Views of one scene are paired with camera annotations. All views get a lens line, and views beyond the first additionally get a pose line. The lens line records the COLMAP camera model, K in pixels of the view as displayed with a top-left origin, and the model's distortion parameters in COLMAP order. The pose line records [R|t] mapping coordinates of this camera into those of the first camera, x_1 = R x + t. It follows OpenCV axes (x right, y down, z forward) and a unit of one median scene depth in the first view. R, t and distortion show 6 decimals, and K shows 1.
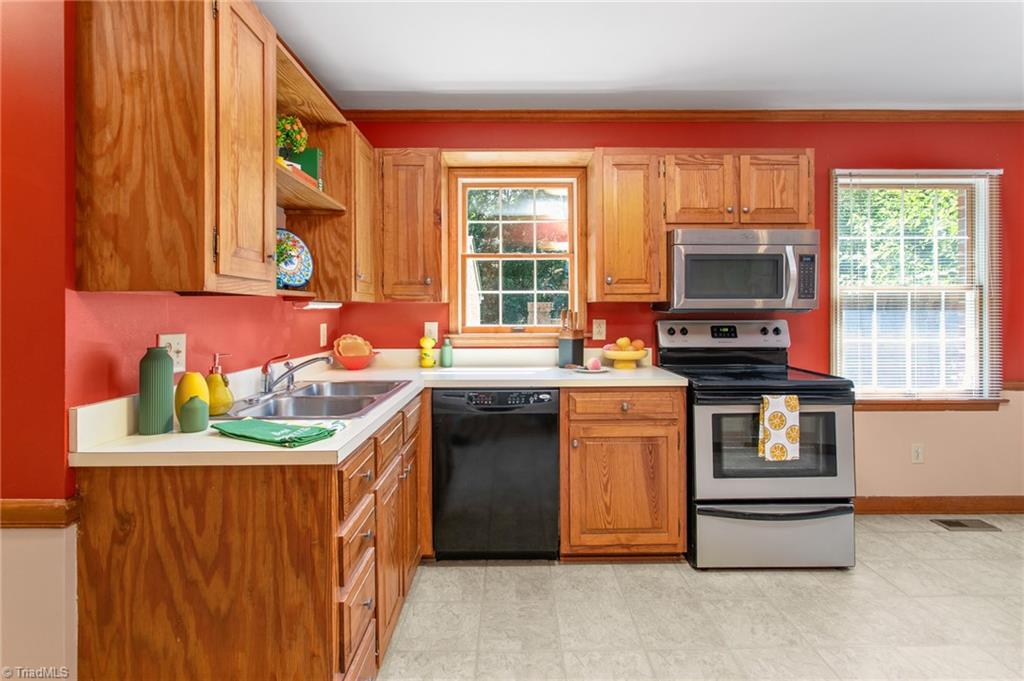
lens RADIAL K [[498.3, 0, 517.6], [0, 498.3, 306.9], [0, 0, 1]] dist [-0.002600, 0.003260]
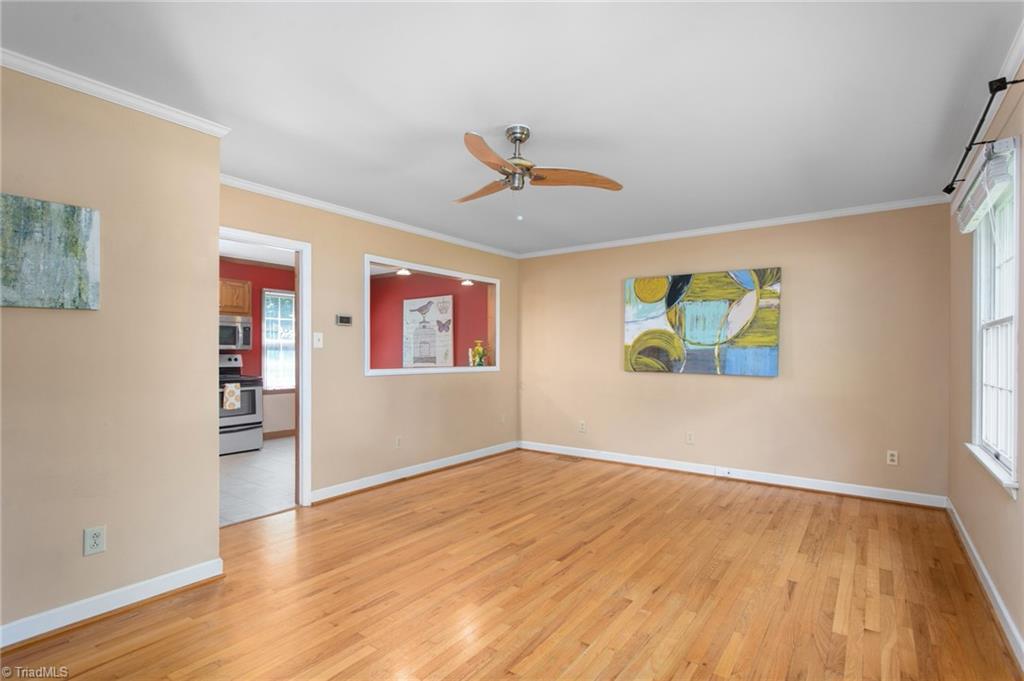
lens RADIAL K [[498.3, 0, 519.5], [0, 498.3, 355.0], [0, 0, 1]] dist [-0.002600, 0.003260]
pose [[0.591928, -0.001849, 0.805989, -0.556286], [-0.009181, 0.999917, 0.009037, -0.004029], [-0.805938, -0.012749, 0.591862, -1.429441]]
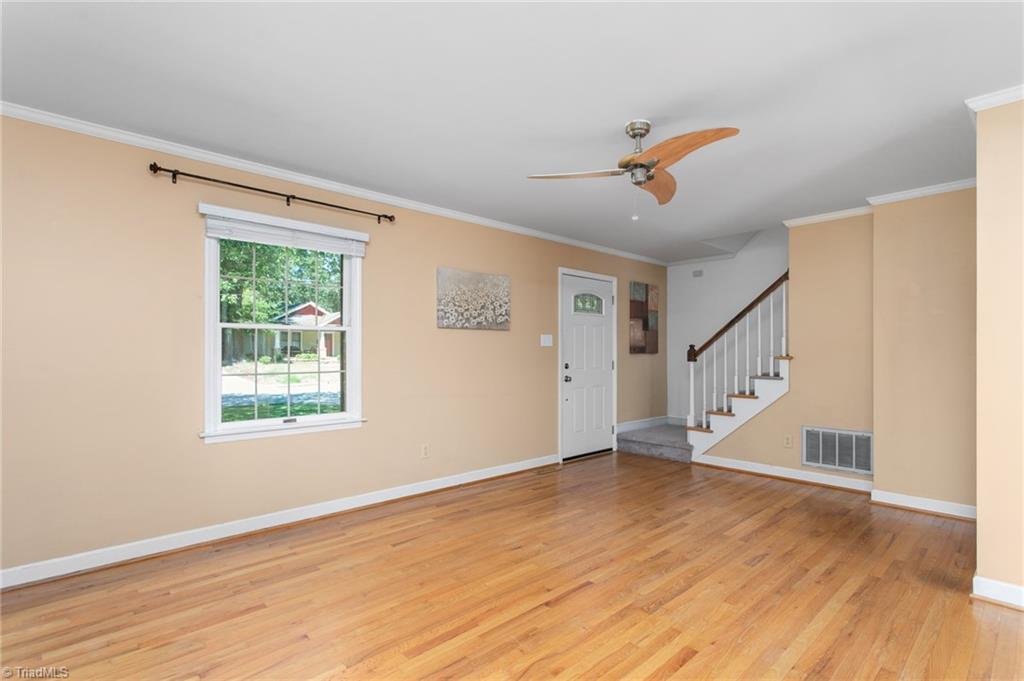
lens RADIAL K [[498.3, 0, 521.4], [0, 498.3, 345.8], [0, 0, 1]] dist [-0.002600, 0.003260]
pose [[-0.732330, -0.006597, -0.680918, 1.134785], [0.005463, 0.999864, -0.015562, 0.009551], [0.680928, -0.015116, -0.732195, -0.235814]]
